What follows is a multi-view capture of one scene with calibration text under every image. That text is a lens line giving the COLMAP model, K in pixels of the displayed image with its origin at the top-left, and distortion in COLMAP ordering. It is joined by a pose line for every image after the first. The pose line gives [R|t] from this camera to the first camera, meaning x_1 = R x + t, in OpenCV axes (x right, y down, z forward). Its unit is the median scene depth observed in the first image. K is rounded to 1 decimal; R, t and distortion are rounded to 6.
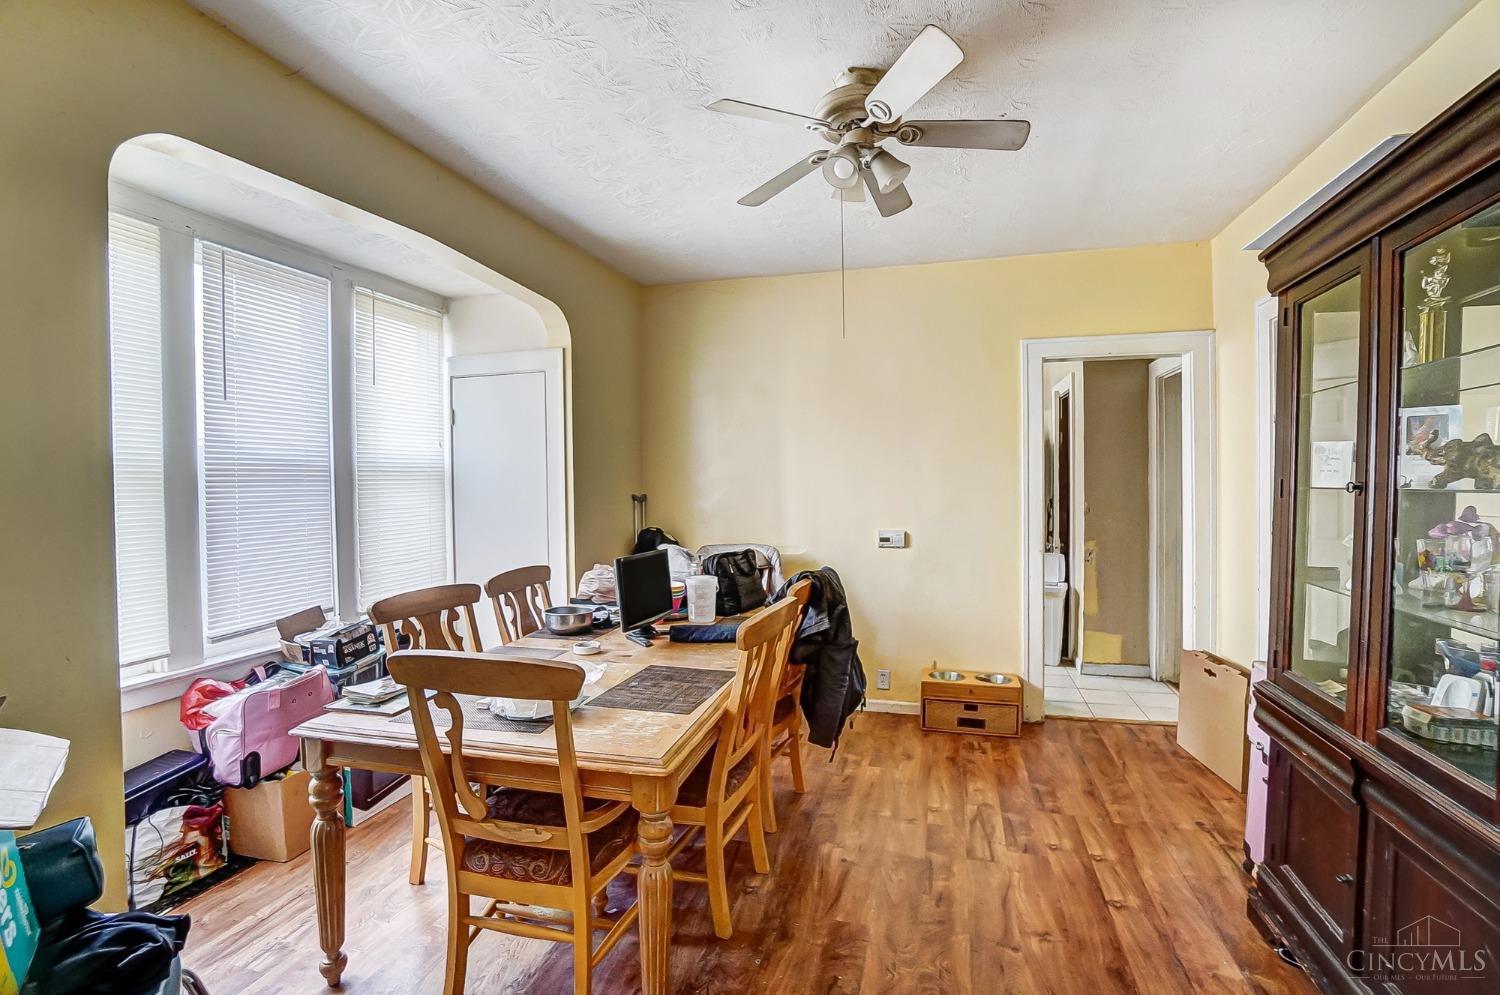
lens RADIAL K [[666.6, 0, 750.0], [0, 666.6, 497.5], [0, 0, 1]] dist [-0.056559, 0.029732]
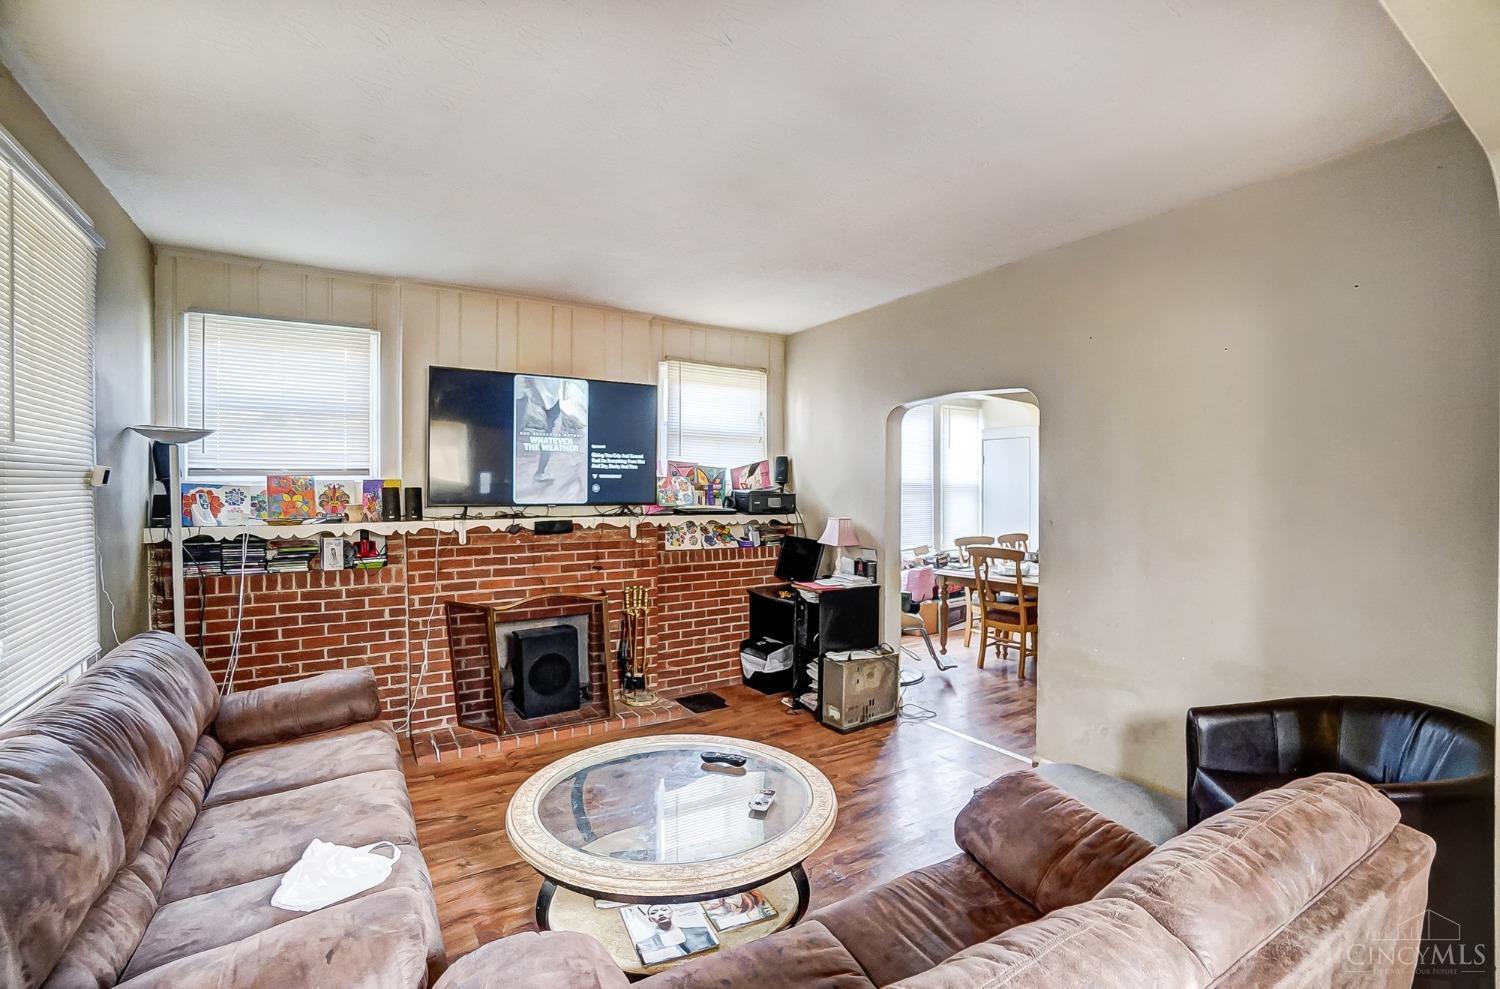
lens RADIAL K [[677.9, 0, 750.0], [0, 677.9, 494.5], [0, 0, 1]] dist [-0.043820, -0.000043]
pose [[0.740779, 0.015232, -0.671576, 0.517197], [-0.022757, 0.999738, -0.002427, 0.006577], [0.671363, 0.017081, 0.740932, -1.275503]]
